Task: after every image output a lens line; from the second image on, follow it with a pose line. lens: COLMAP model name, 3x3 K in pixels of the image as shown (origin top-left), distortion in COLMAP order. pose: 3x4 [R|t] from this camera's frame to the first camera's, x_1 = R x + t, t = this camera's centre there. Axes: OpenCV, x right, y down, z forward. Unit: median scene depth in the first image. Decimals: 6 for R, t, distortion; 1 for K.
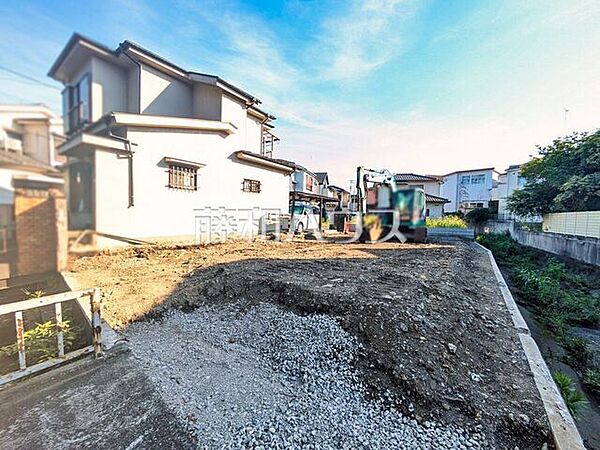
lens RADIAL K [[238.7, 0, 298.0], [0, 238.7, 225.1], [0, 0, 1]] dist [-0.000061, 0.001169]
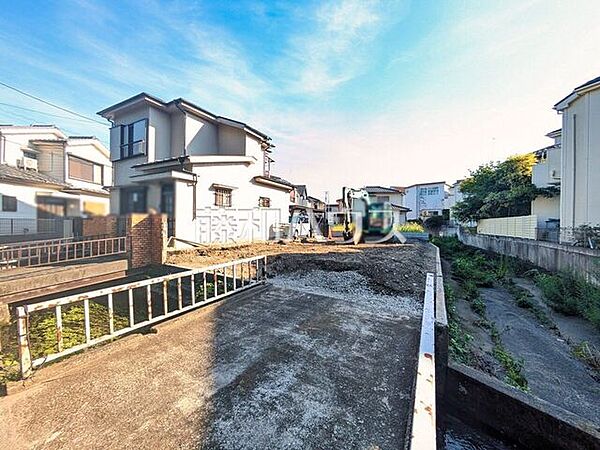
lens RADIAL K [[238.7, 0, 299.1], [0, 238.7, 223.4], [0, 0, 1]] dist [-0.000061, 0.001169]
pose [[0.992511, -0.017320, 0.120921, -0.219670], [0.022782, 0.998774, -0.043938, 0.016950], [-0.120012, 0.046364, 0.991689, -0.396631]]
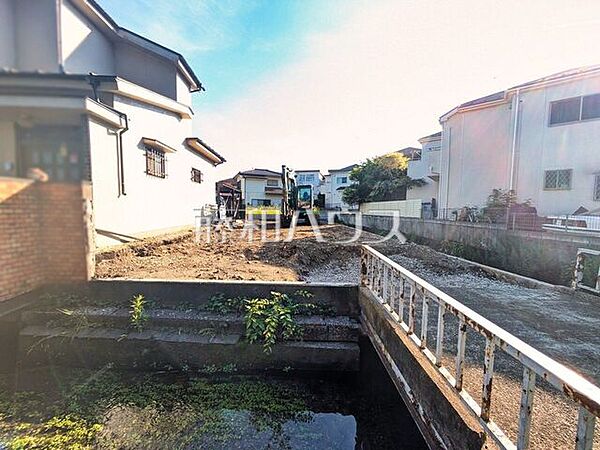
lens RADIAL K [[238.7, 0, 302.1], [0, 238.7, 222.2], [0, 0, 1]] dist [-0.000061, 0.001169]
pose [[0.778743, -0.055553, 0.624878, -0.624888], [0.040922, 0.998448, 0.037766, 0.005573], [-0.626007, -0.003838, 0.779808, -0.009917]]
